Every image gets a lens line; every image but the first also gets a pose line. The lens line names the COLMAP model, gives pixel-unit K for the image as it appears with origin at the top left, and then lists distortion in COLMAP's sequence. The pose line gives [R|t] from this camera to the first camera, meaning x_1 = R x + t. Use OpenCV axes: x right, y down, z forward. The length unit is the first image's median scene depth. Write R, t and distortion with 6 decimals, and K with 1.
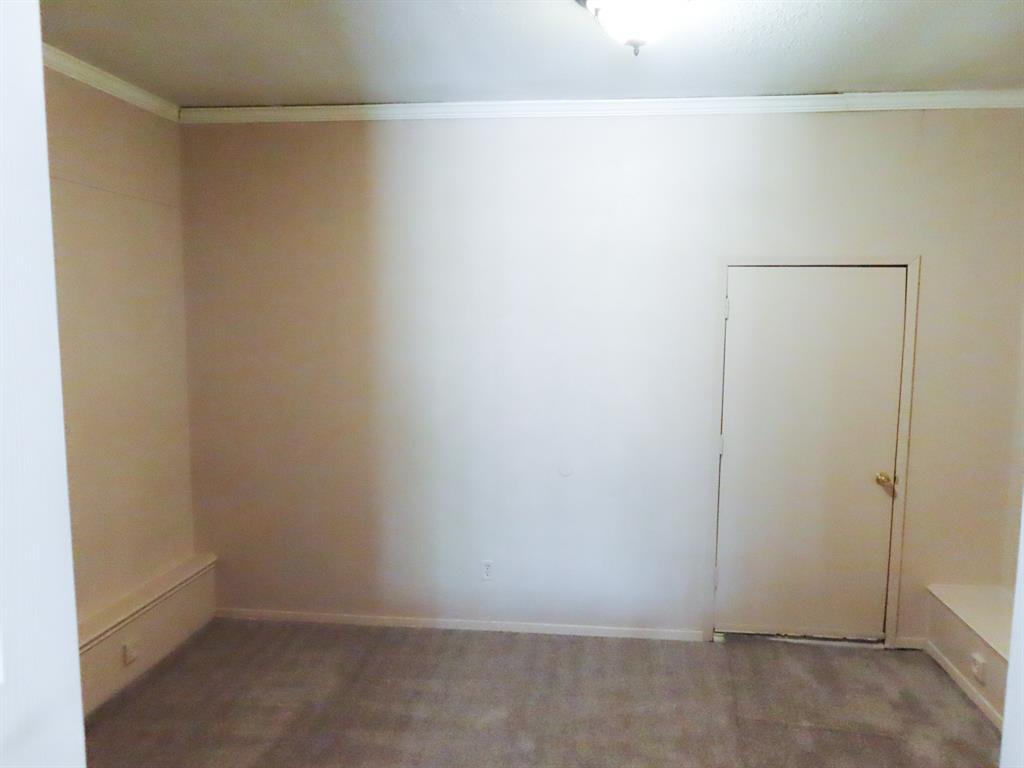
lens RADIAL K [[739.0, 0, 518.0], [0, 739.0, 384.4], [0, 0, 1]] dist [-0.012692, 0.010388]
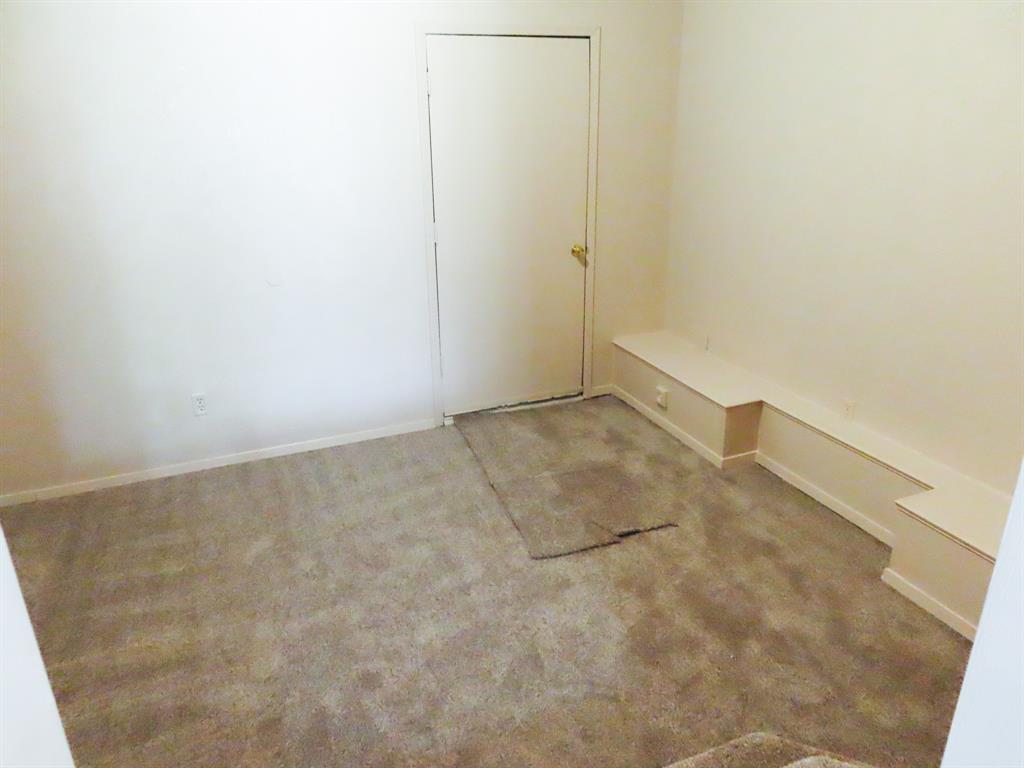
lens RADIAL K [[739.0, 0, 513.5], [0, 739.0, 390.6], [0, 0, 1]] dist [-0.012692, 0.010388]
pose [[0.868735, -0.192532, 0.456323, -0.126601], [0.067367, 0.958721, 0.276254, 0.019660], [-0.490674, -0.209250, 0.845845, 0.082125]]
